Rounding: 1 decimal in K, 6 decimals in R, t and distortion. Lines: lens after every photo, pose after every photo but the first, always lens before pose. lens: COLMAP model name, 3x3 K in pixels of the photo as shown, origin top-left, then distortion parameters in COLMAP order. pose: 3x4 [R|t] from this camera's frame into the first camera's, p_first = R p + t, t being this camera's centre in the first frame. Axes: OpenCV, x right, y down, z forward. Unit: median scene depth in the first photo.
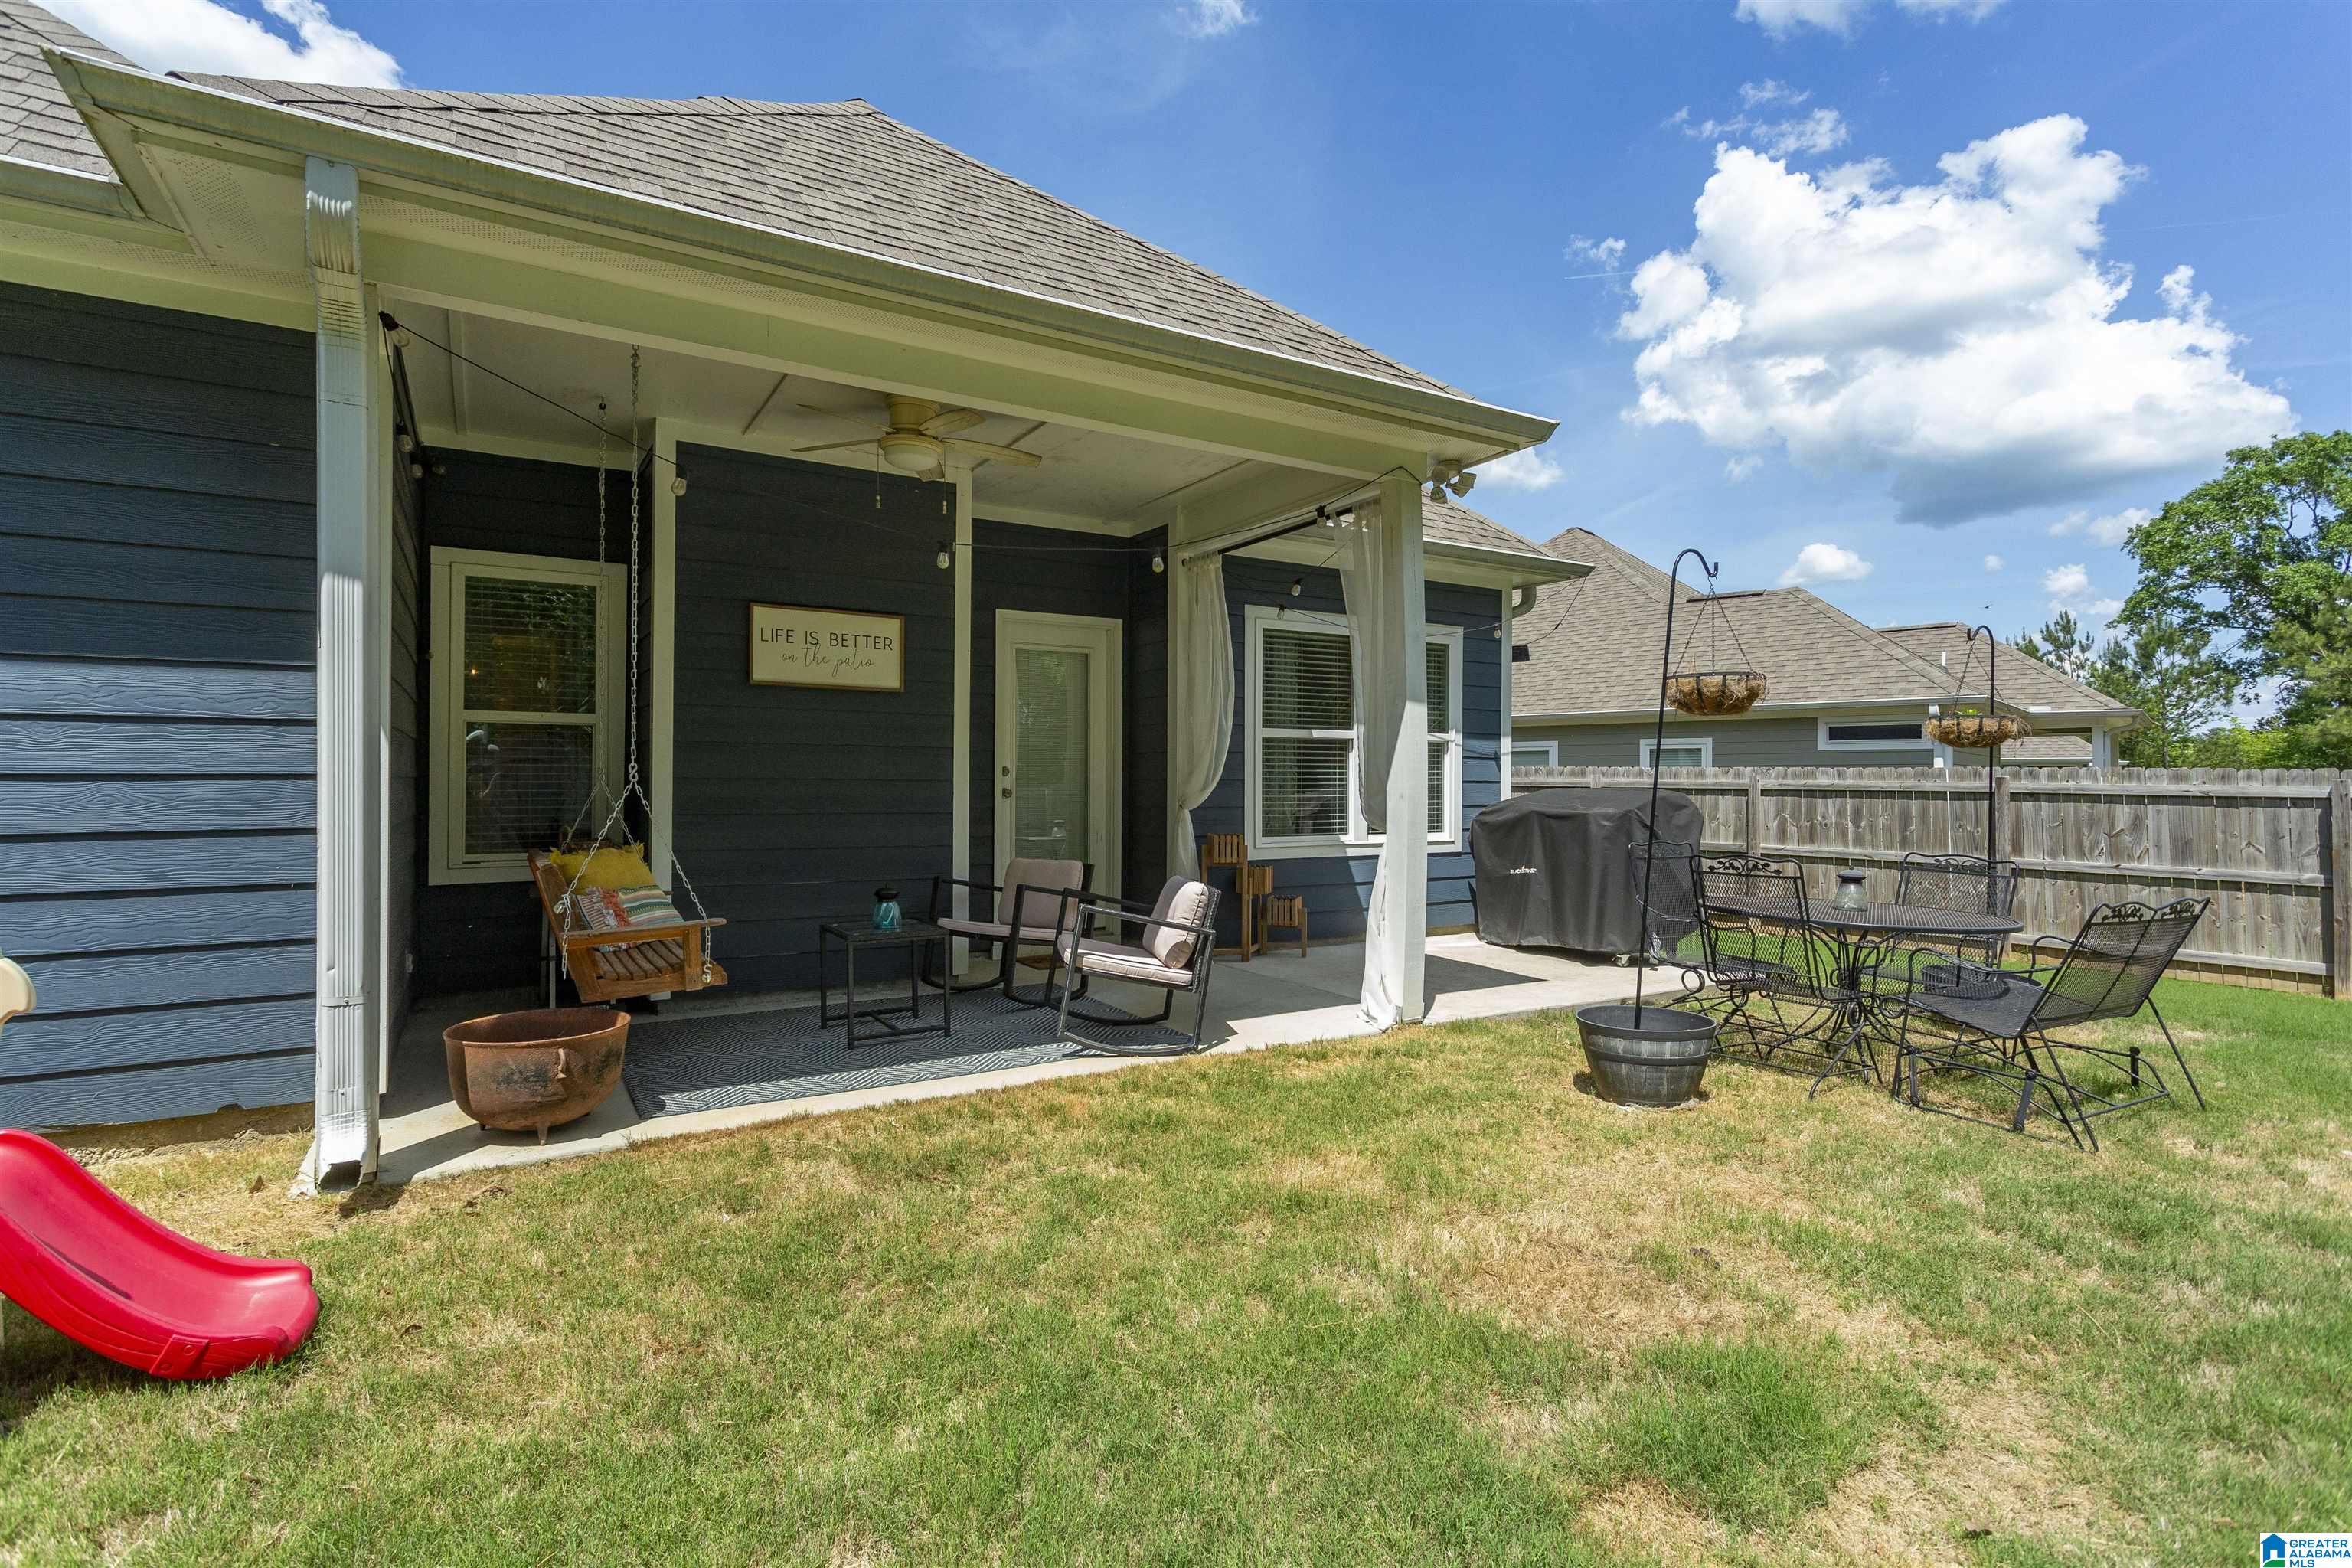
lens RADIAL K [[1124.3, 0, 1173.9], [0, 1124.3, 787.1], [0, 0, 1]] dist [0.001790, 0.001712]
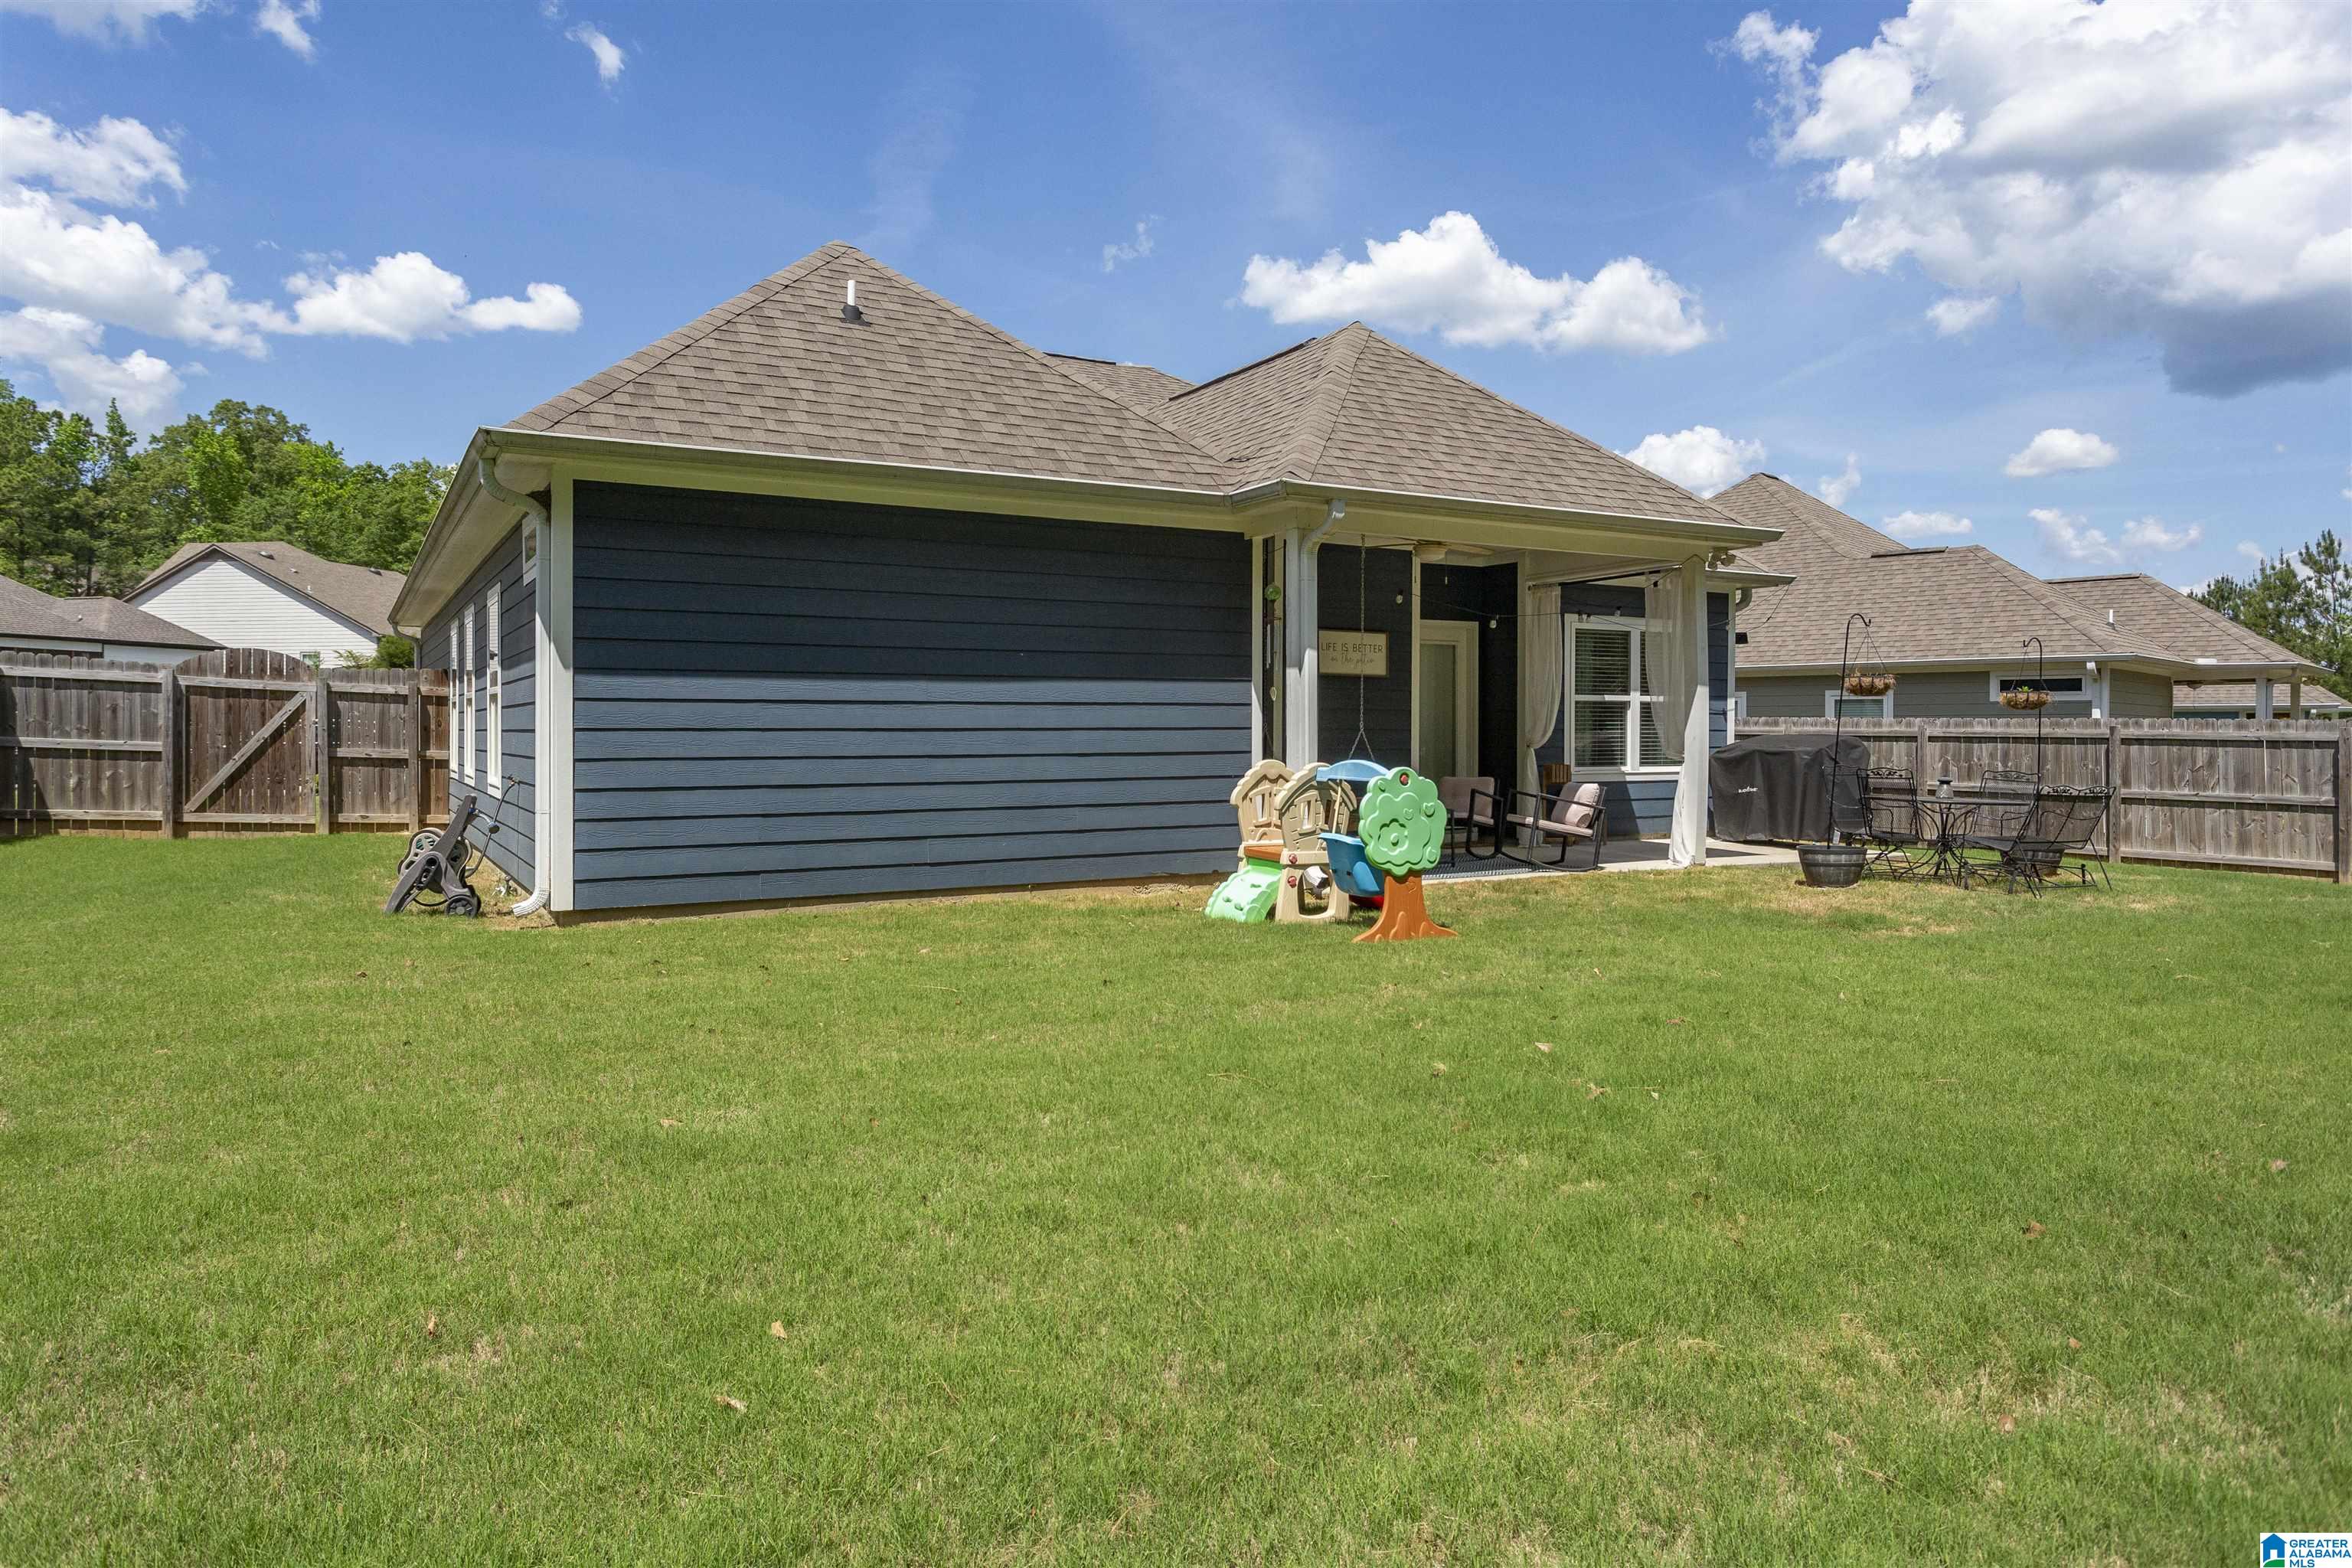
lens RADIAL K [[1518.2, 0, 1175.9], [0, 1518.2, 767.4], [0, 0, 1]] dist [0.031780, -0.003381]
pose [[0.999982, -0.001016, -0.005959, -0.416353], [0.001127, 0.999824, 0.018751, 0.005483], [0.005939, -0.018758, 0.999806, -0.978473]]
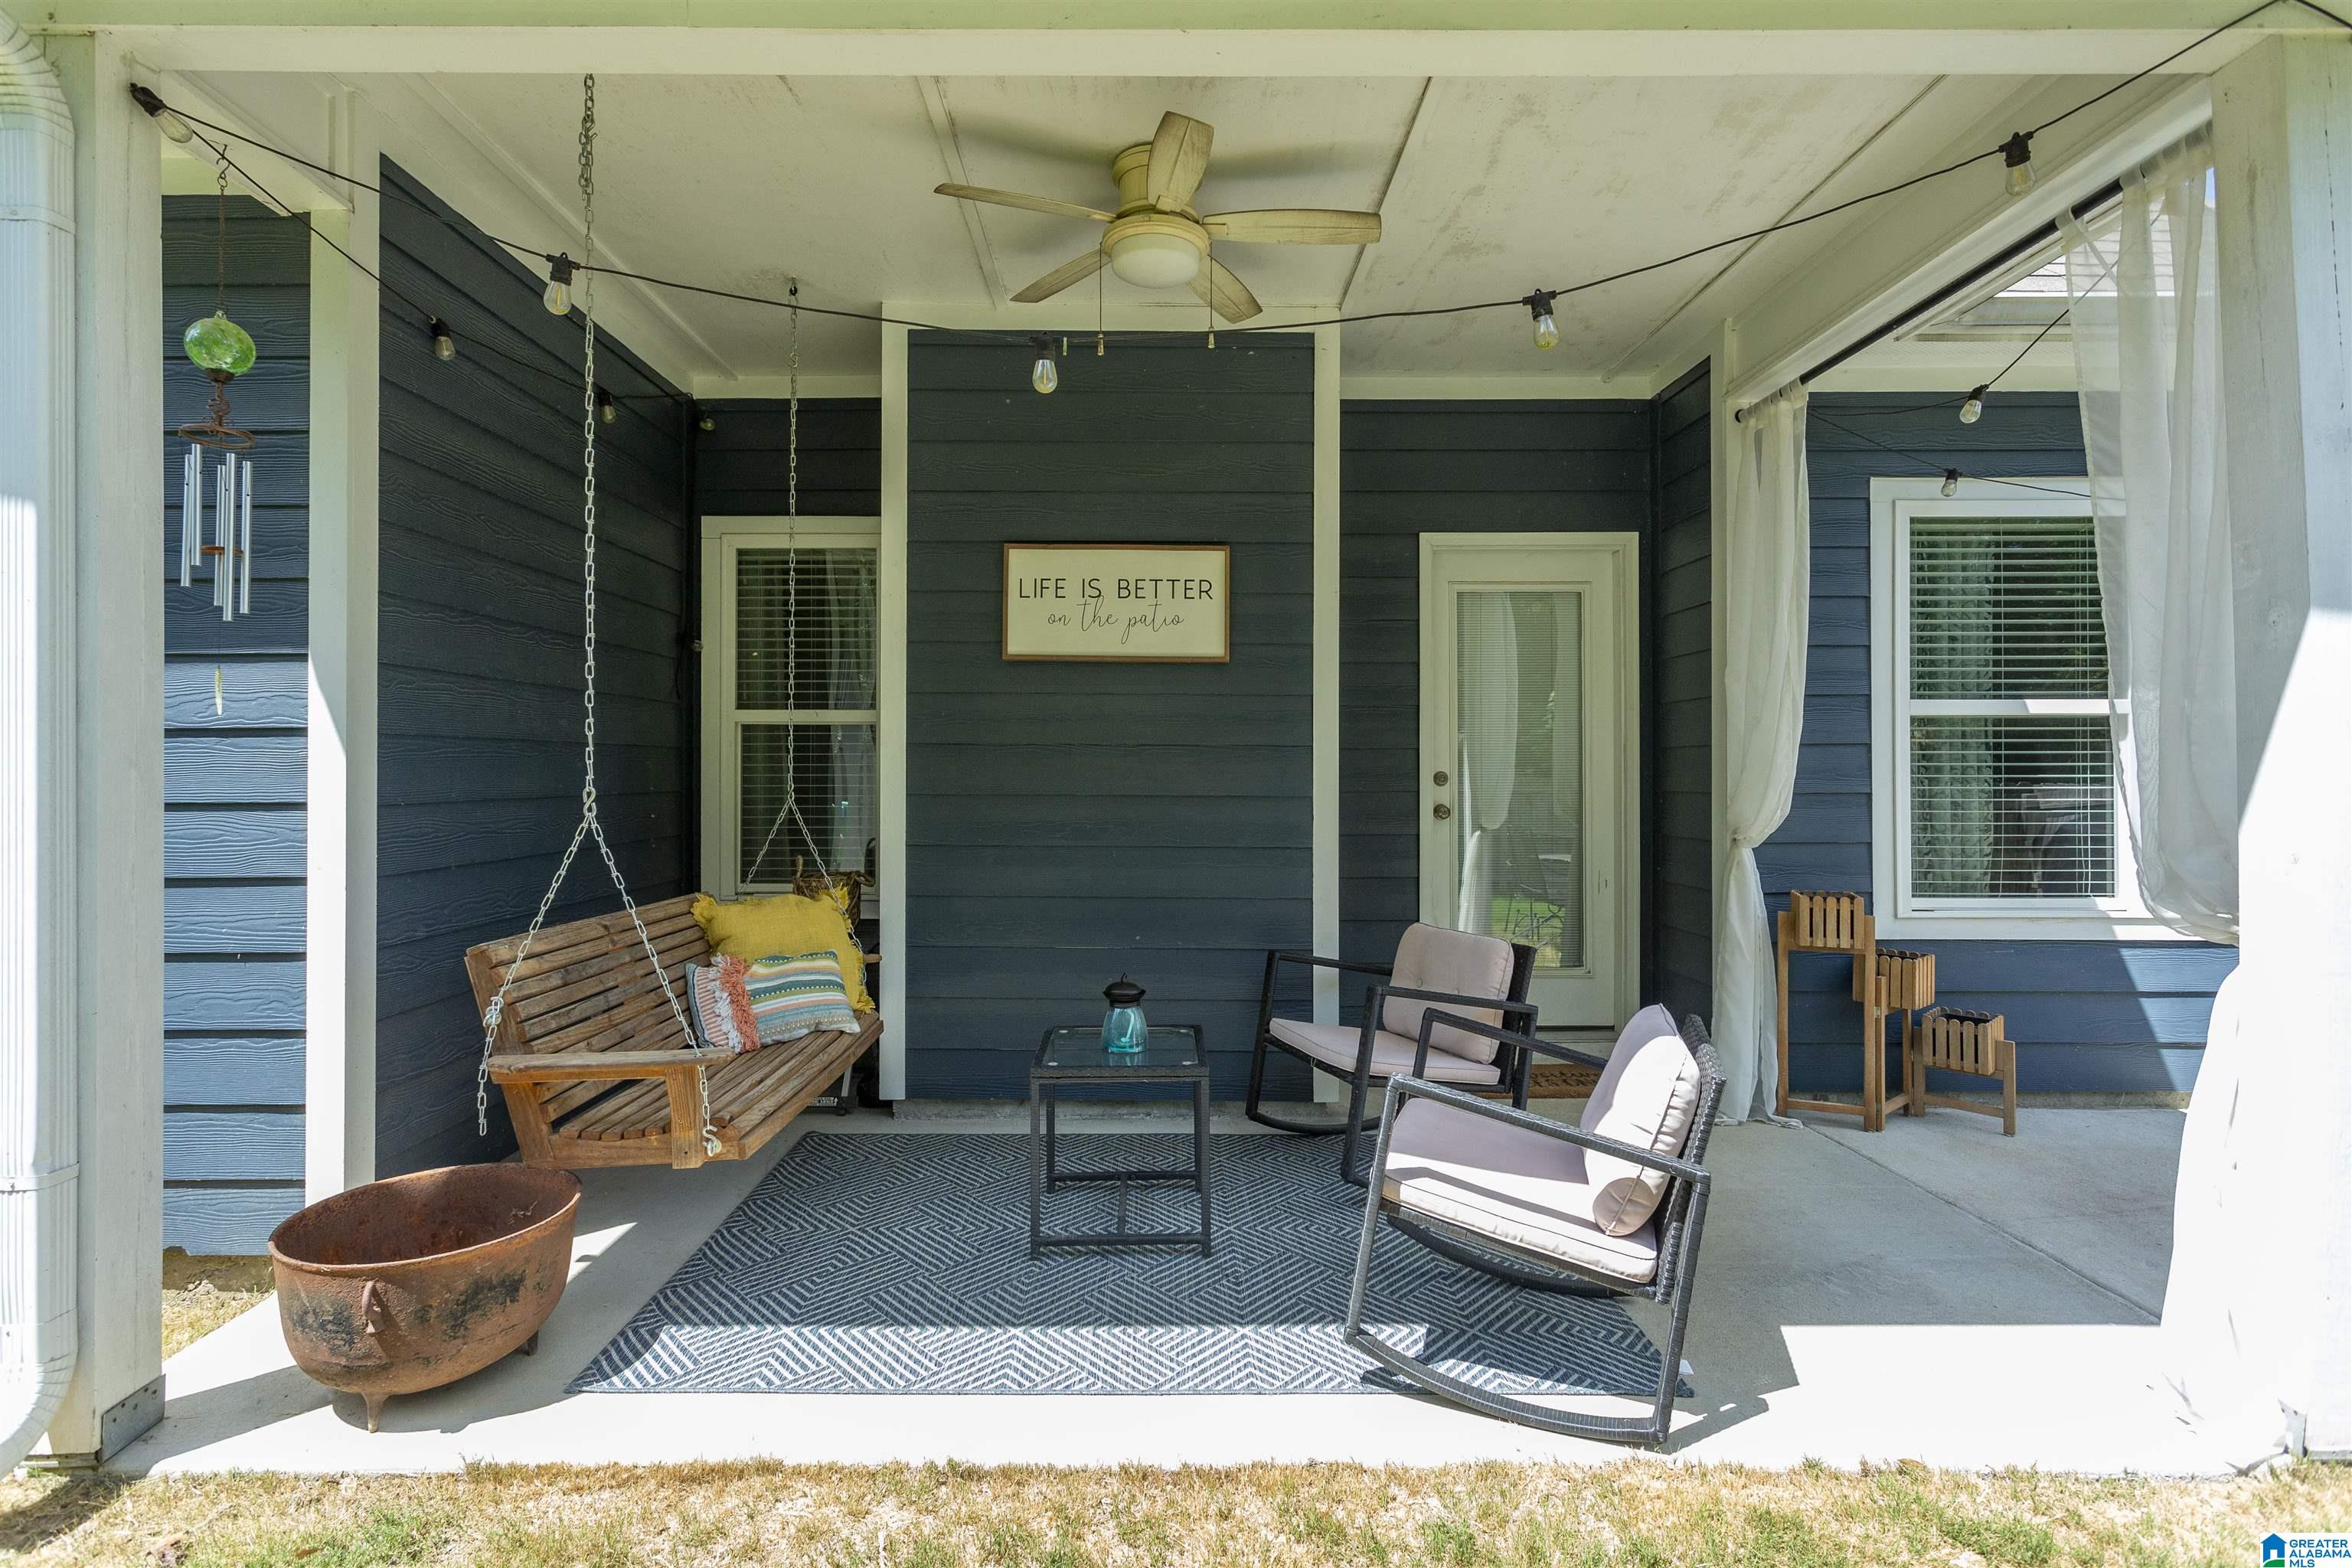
lens RADIAL K [[1124.3, 0, 1164.8], [0, 1124.3, 758.5], [0, 0, 1]] dist [0.001790, 0.001712]
pose [[0.853030, -0.007622, -0.521806, 0.051306], [-0.001011, 0.999867, -0.016258, -0.013476], [0.521861, 0.014396, 0.852909, 0.320796]]
